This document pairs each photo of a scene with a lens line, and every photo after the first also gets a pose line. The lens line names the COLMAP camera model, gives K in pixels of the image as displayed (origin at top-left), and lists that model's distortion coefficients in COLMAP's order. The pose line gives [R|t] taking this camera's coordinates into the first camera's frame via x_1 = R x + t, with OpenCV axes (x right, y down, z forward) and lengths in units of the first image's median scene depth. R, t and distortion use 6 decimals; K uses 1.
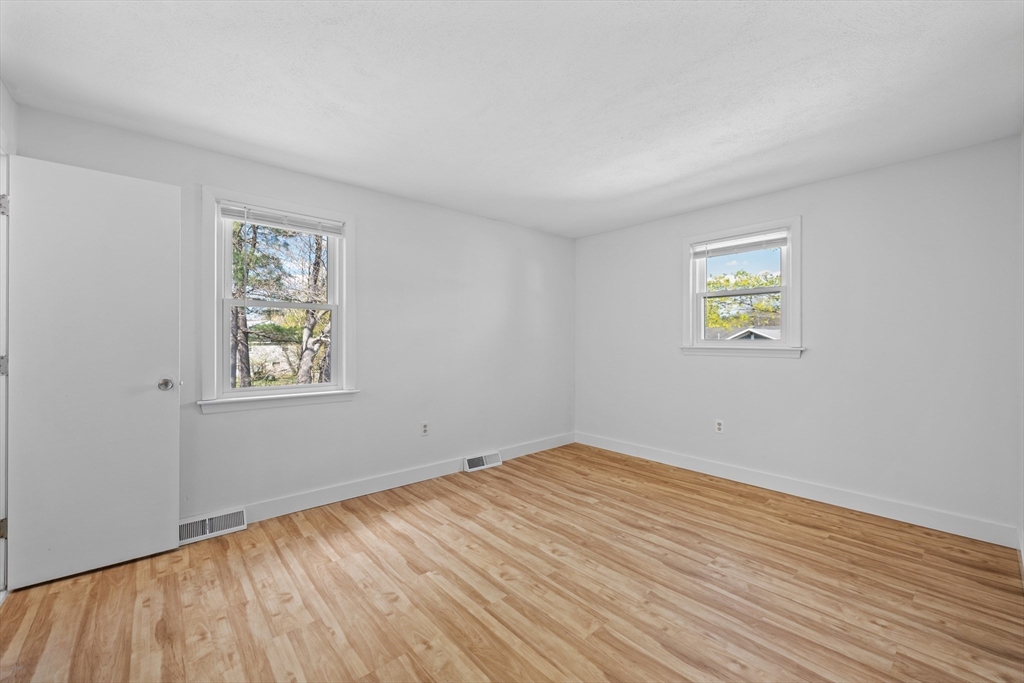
lens RADIAL K [[409.4, 0, 512.5], [0, 409.4, 339.2], [0, 0, 1]] dist [-0.002002, -0.000169]
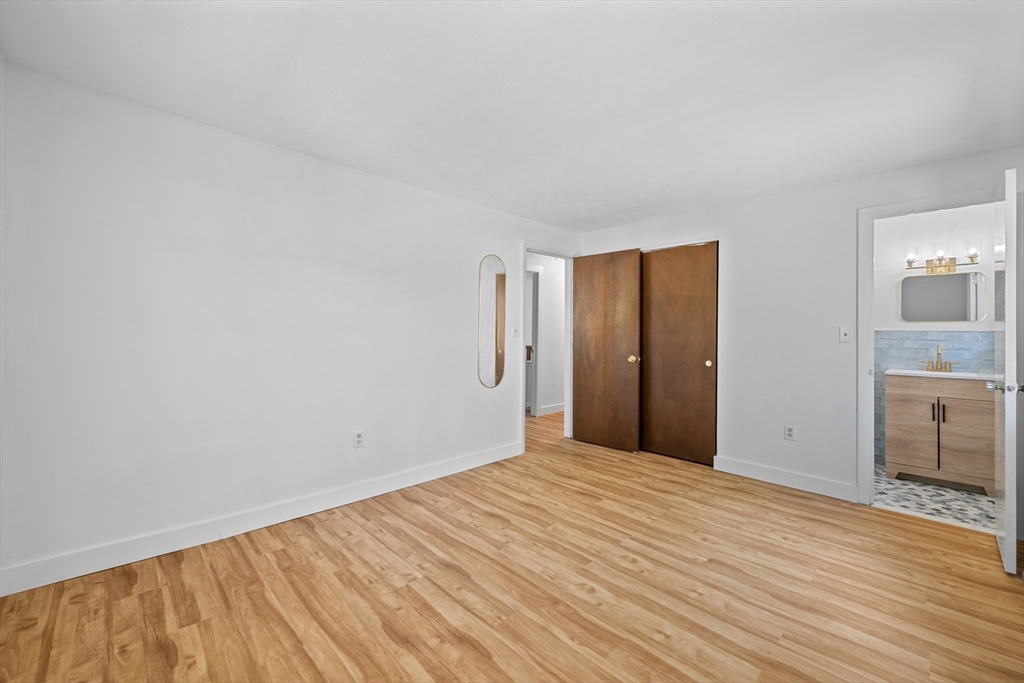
lens RADIAL K [[409.4, 0, 511.5], [0, 409.4, 335.9], [0, 0, 1]] dist [-0.002002, -0.000169]
pose [[-0.998528, -0.013013, -0.052648, 0.334251], [-0.013147, 0.999911, 0.002206, 0.005844], [0.052615, 0.002895, -0.998611, 1.929897]]
